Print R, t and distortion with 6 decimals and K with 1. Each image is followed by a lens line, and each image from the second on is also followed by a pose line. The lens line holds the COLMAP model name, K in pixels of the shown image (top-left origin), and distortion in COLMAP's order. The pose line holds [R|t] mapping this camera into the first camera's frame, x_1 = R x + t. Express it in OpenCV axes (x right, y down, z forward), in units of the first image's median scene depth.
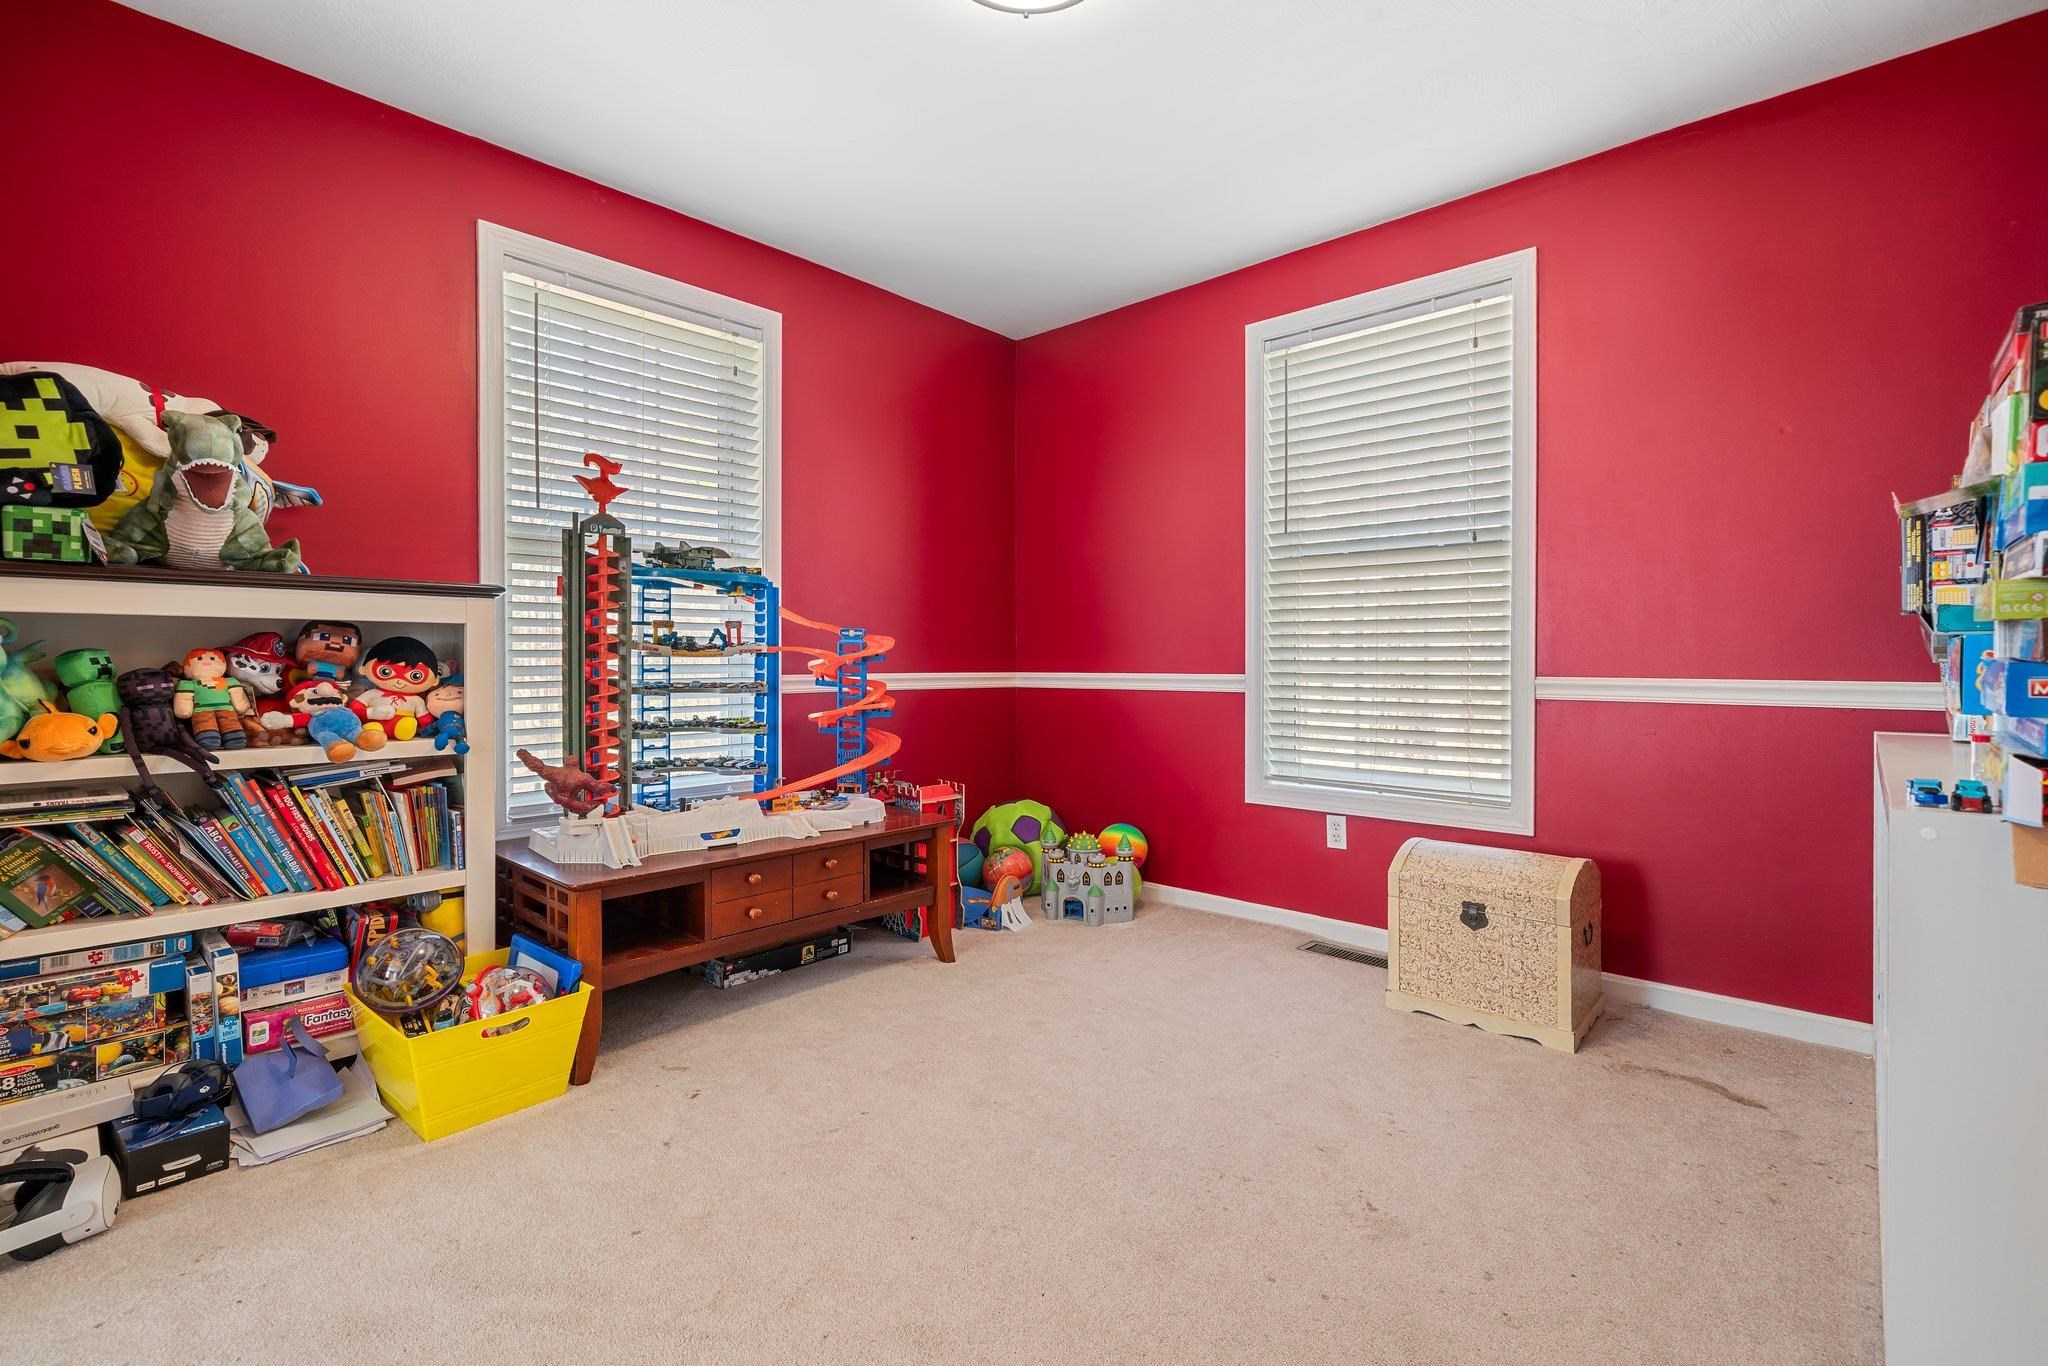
lens RADIAL K [[917.0, 0, 1027.7], [0, 917.0, 668.8], [0, 0, 1]] dist [-0.001420, -0.000428]
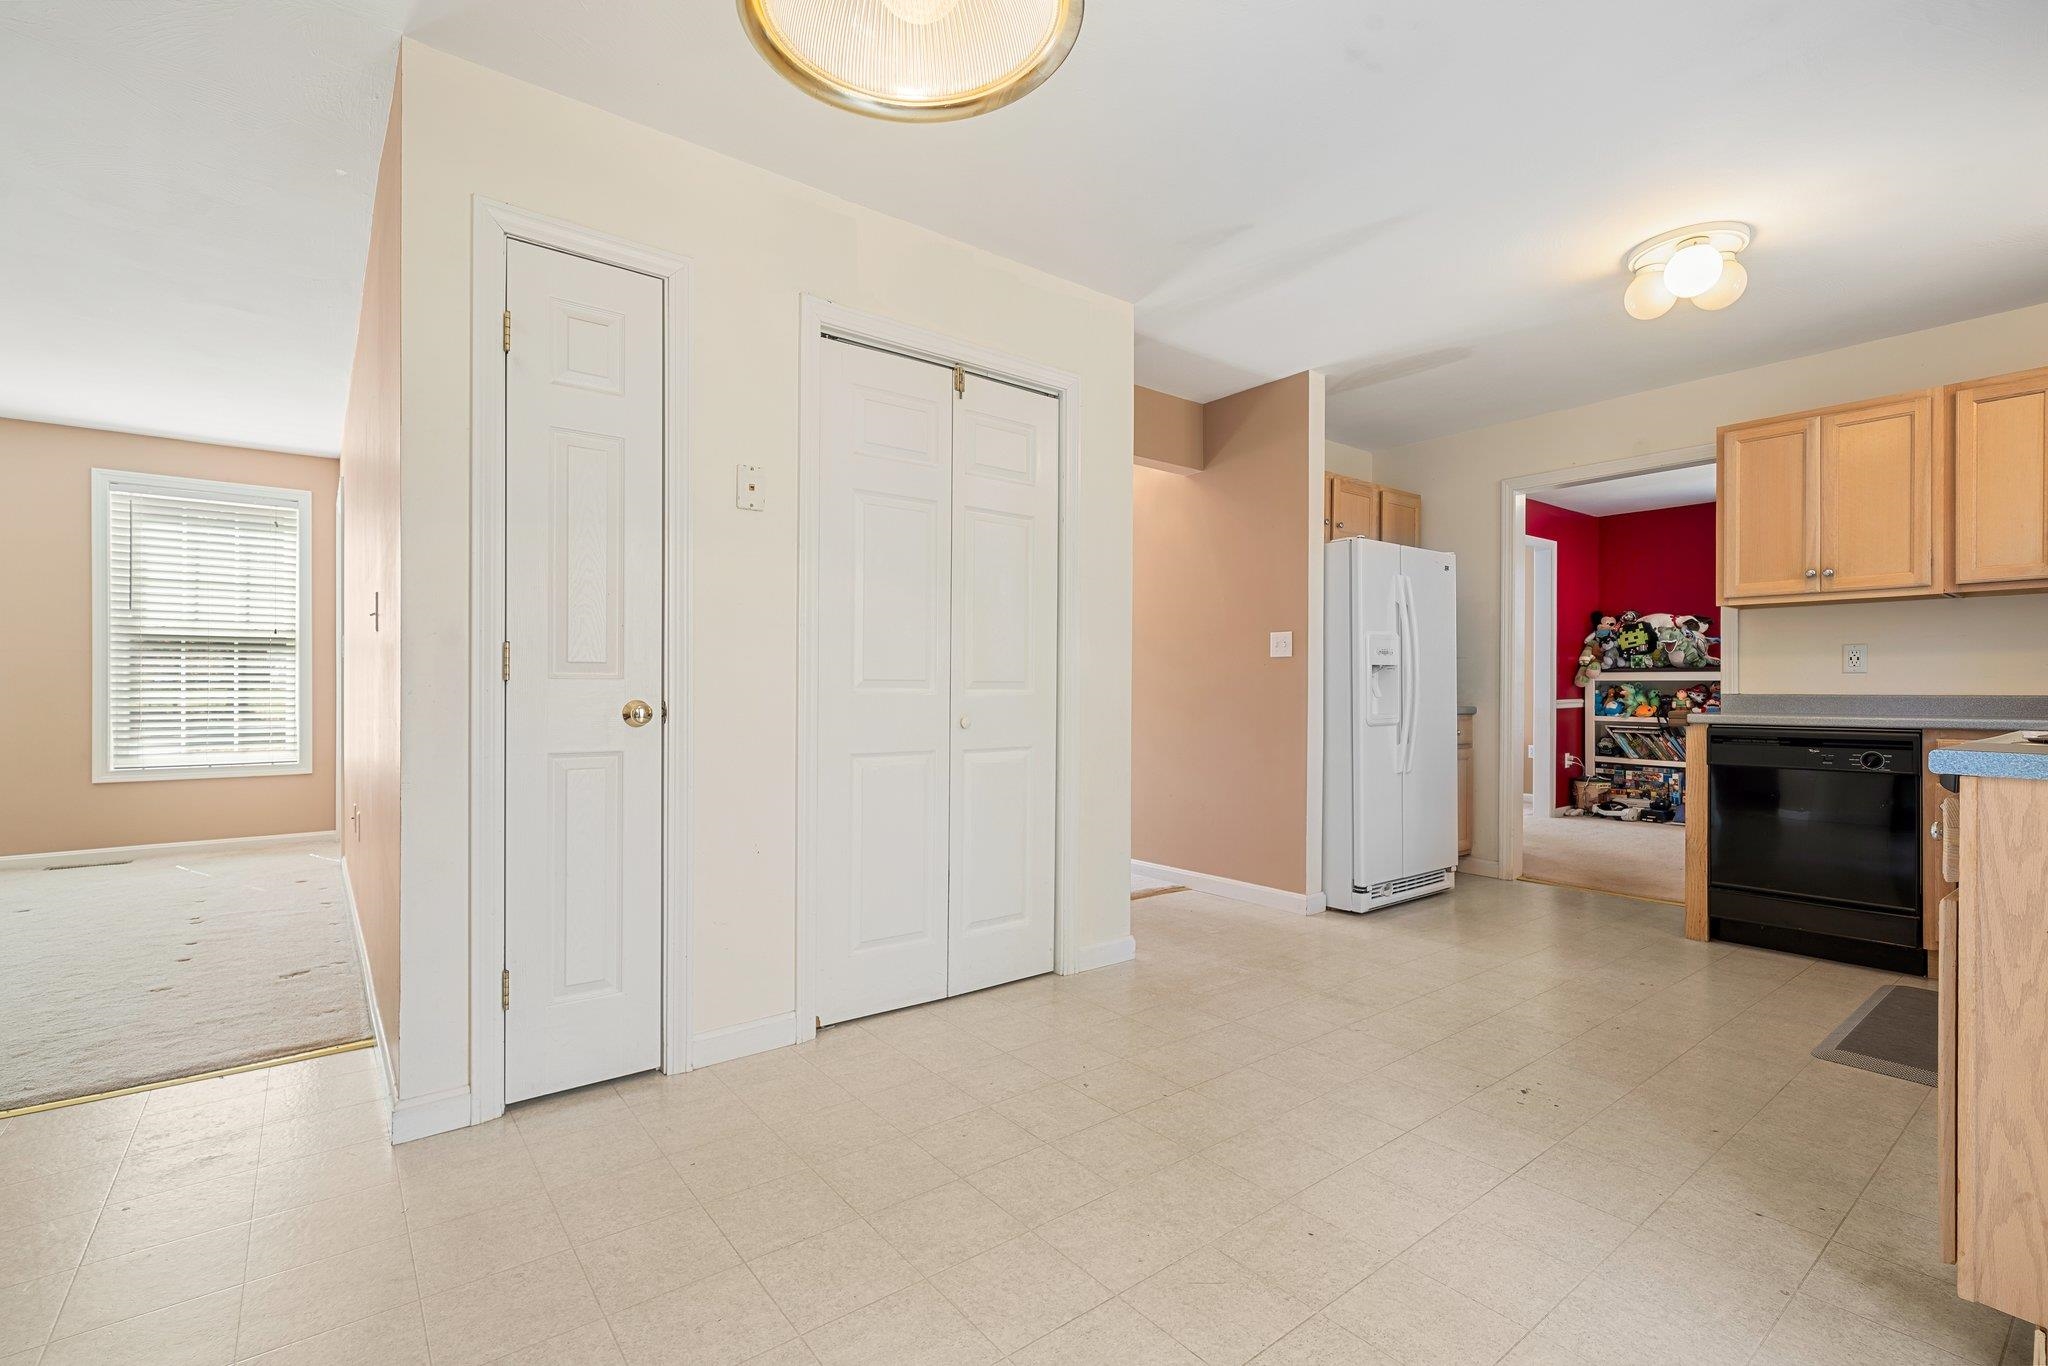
lens RADIAL K [[914.6, 0, 1020.0], [0, 914.6, 686.7], [0, 0, 1]] dist [-0.002270, -0.000225]
pose [[-0.173976, -0.001965, -0.984748, 2.969406], [-0.015348, 0.999882, 0.000717, 0.004855], [0.984630, 0.015238, -0.173985, -0.883006]]
